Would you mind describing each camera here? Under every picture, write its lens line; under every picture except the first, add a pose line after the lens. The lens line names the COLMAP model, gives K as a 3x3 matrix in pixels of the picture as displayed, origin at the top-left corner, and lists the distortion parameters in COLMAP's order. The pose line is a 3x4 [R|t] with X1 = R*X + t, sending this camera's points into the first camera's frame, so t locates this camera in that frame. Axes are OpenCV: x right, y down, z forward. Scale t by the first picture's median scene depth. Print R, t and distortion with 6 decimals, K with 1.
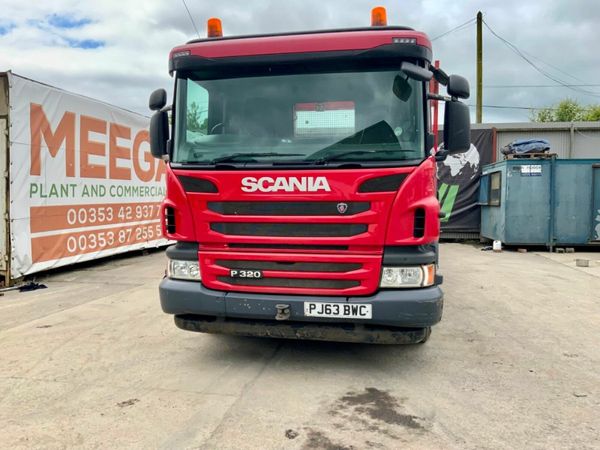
lens RADIAL K [[496.1, 0, 300.0], [0, 496.1, 225.0], [0, 0, 1]] dist [0.084791, -0.160681]
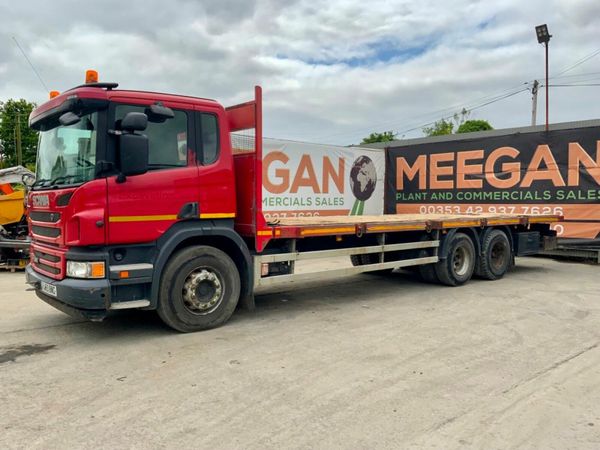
lens RADIAL K [[496.1, 0, 300.0], [0, 496.1, 225.0], [0, 0, 1]] dist [0.084791, -0.160681]
pose [[0.790647, 0.029624, -0.611555, 0.599085], [-0.038544, 0.999256, -0.001427, -0.014695], [0.611058, 0.024699, 0.791201, 0.115184]]
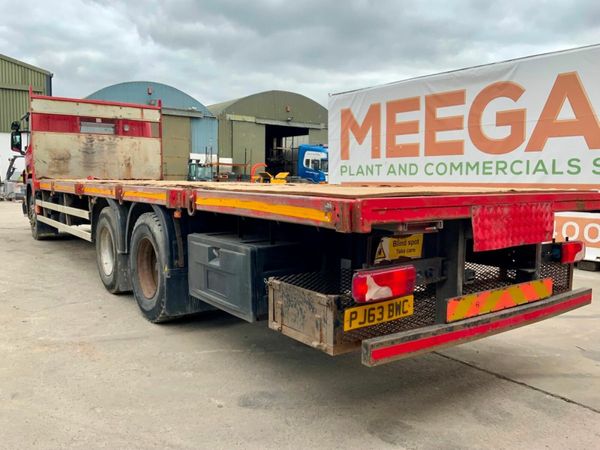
lens RADIAL K [[496.1, 0, 300.0], [0, 496.1, 225.0], [0, 0, 1]] dist [0.084791, -0.160681]
pose [[-0.672030, 0.057522, -0.738286, 0.536963], [-0.057864, 0.989851, 0.129794, -0.080578], [0.738260, 0.129946, -0.661881, 1.637048]]
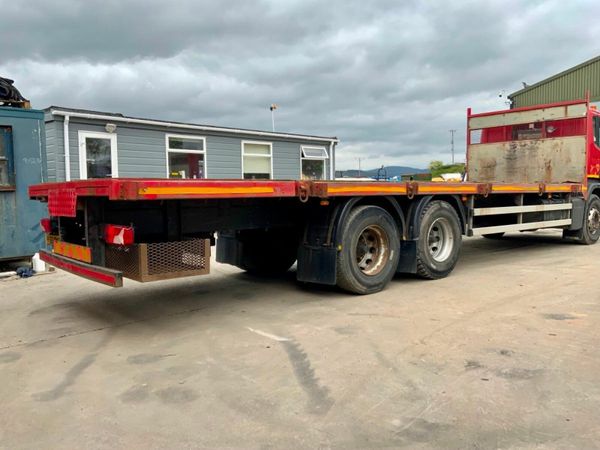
lens RADIAL K [[496.1, 0, 300.0], [0, 496.1, 225.0], [0, 0, 1]] dist [0.084791, -0.160681]
pose [[-0.792364, -0.037322, 0.608906, -0.249390], [0.042361, 0.992351, 0.115950, -0.072047], [-0.608576, 0.117669, -0.784722, 1.770939]]
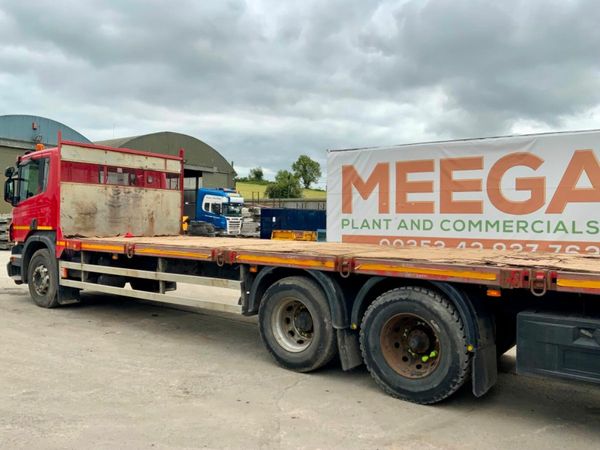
lens RADIAL K [[496.1, 0, 300.0], [0, 496.1, 225.0], [0, 0, 1]] dist [0.084791, -0.160681]
pose [[-0.416609, -0.003201, -0.909080, 0.750449], [-0.073161, 0.996868, 0.030018, -0.087166], [0.906137, 0.079015, -0.415538, 1.302599]]
